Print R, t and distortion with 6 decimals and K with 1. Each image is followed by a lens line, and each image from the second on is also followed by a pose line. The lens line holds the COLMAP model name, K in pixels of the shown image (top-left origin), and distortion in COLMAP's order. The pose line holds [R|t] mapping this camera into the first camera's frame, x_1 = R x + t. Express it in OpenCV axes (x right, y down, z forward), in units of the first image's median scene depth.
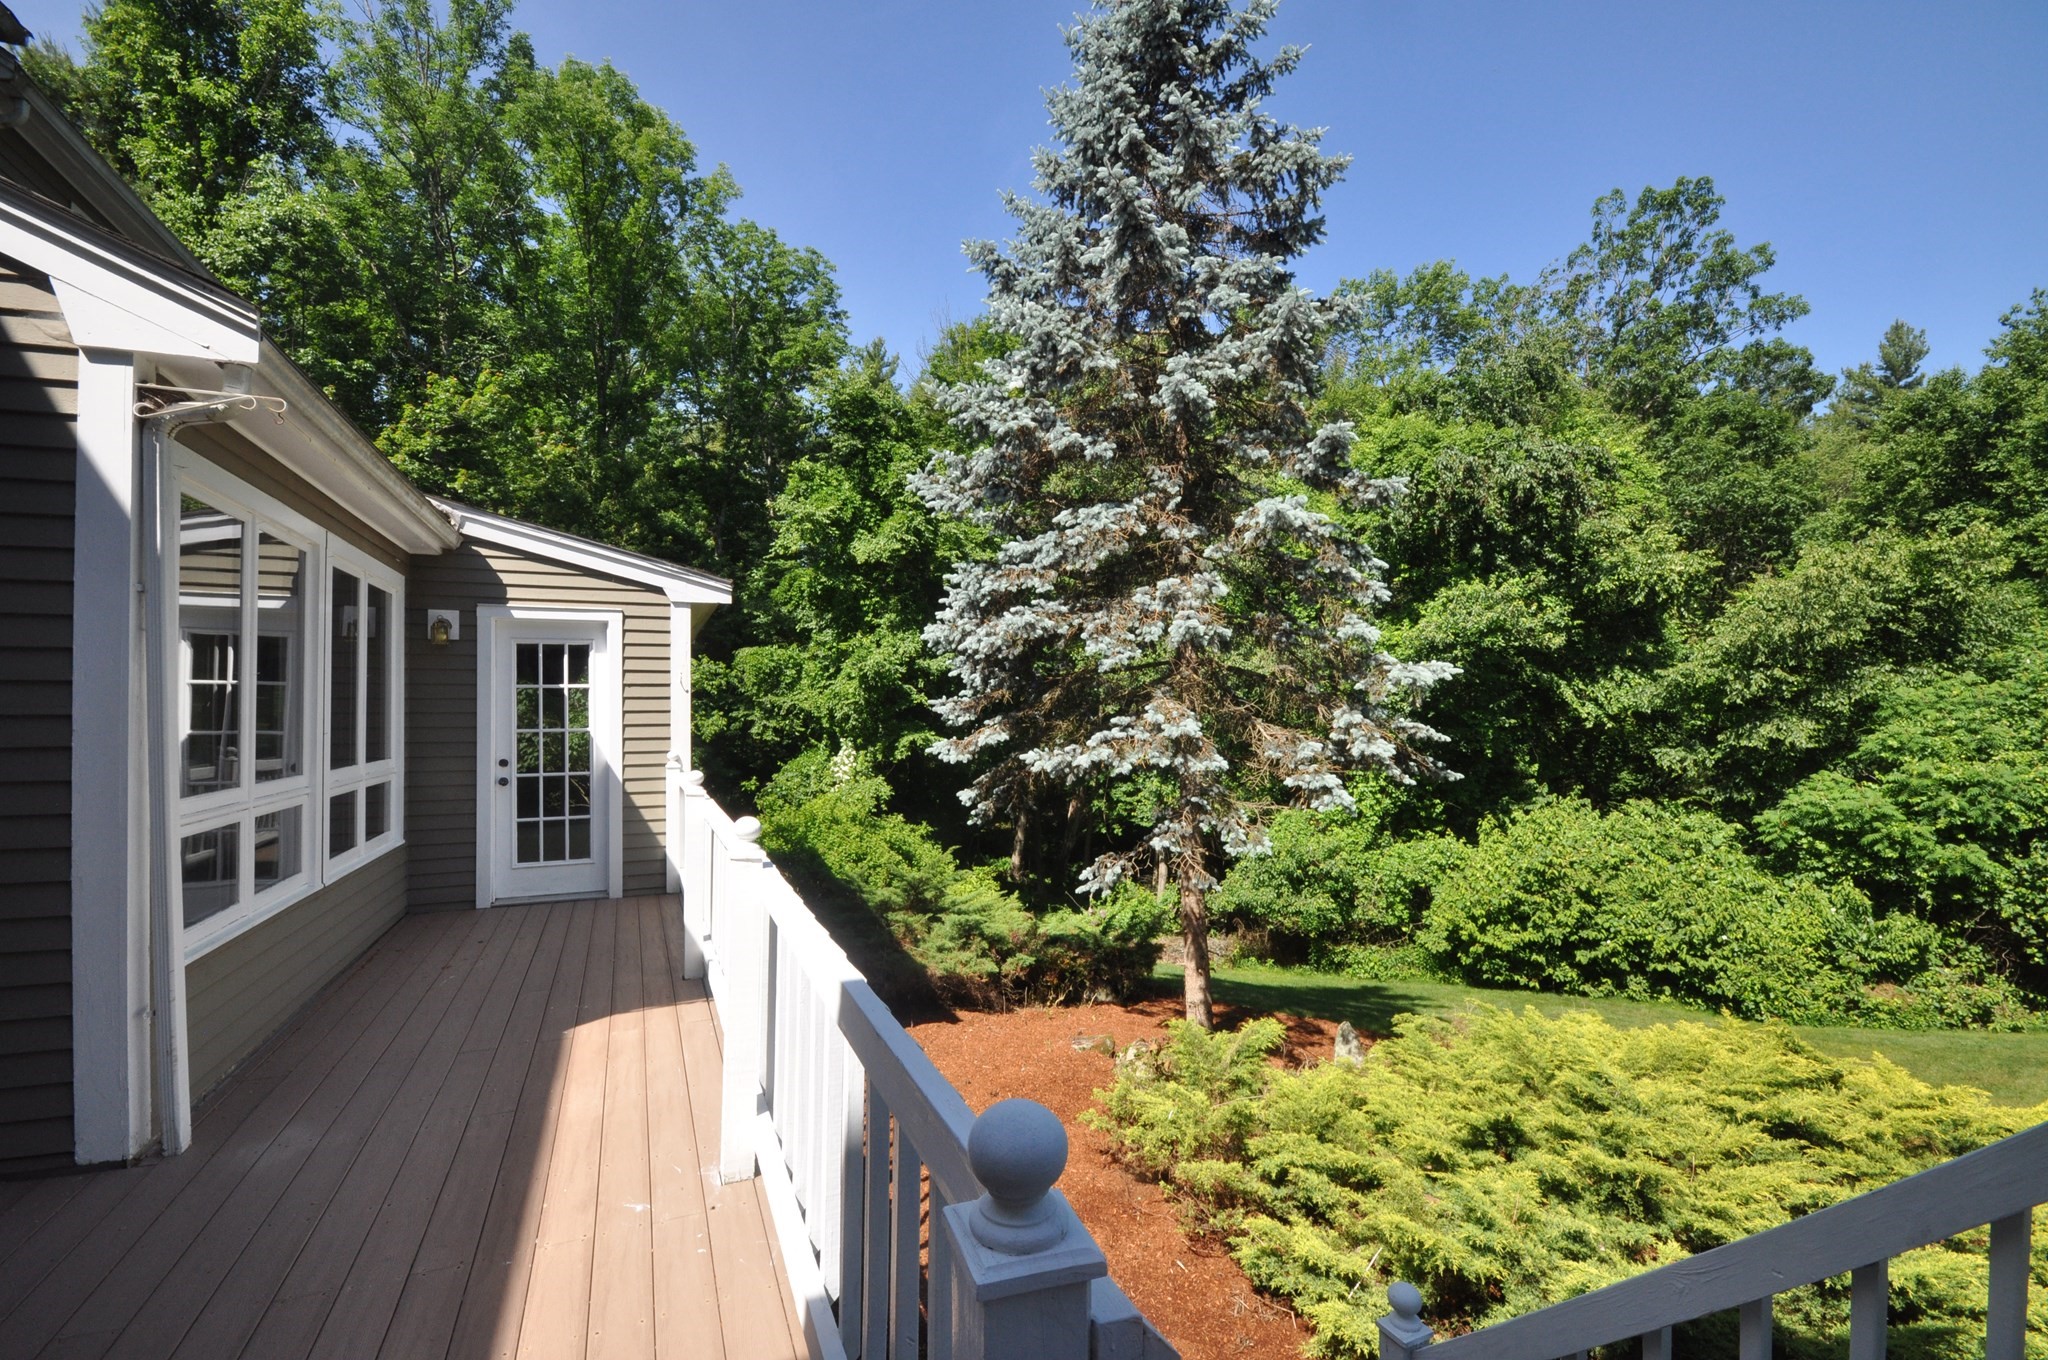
lens RADIAL K [[898.4, 0, 1015.8], [0, 898.4, 698.5], [0, 0, 1]] dist [-0.000186, -0.000042]
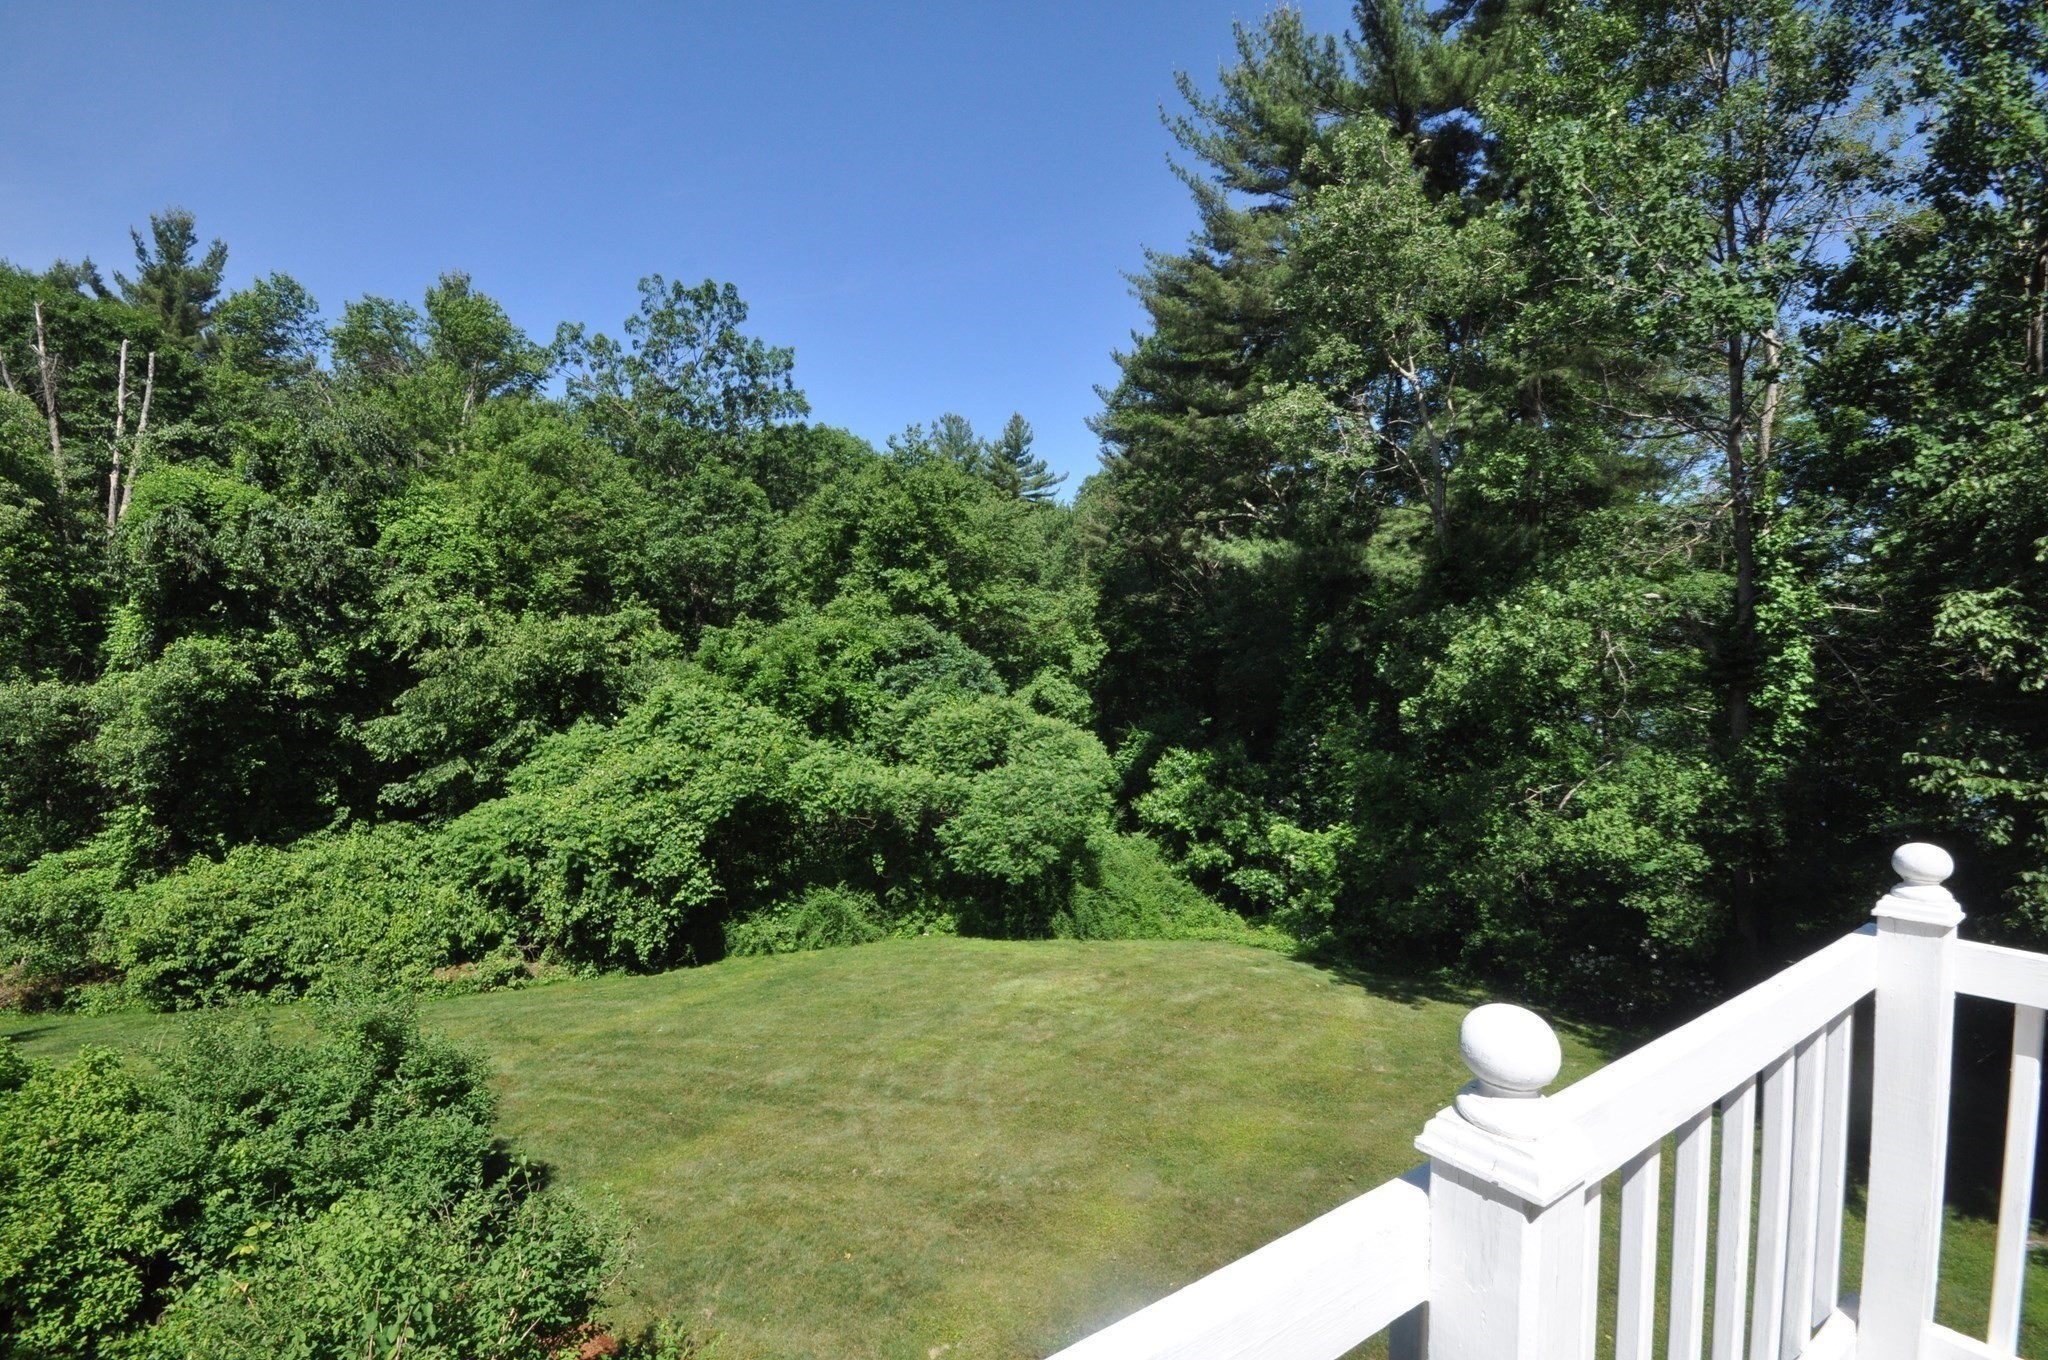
lens RADIAL K [[898.0, 0, 1024.2], [0, 898.0, 689.0], [0, 0, 1]] dist [-0.000677, -0.008106]
pose [[0.830956, -0.000588, 0.556337, 0.806893], [-0.013790, 0.999670, 0.021653, -0.113694], [-0.556167, -0.025665, 0.830674, -0.490732]]
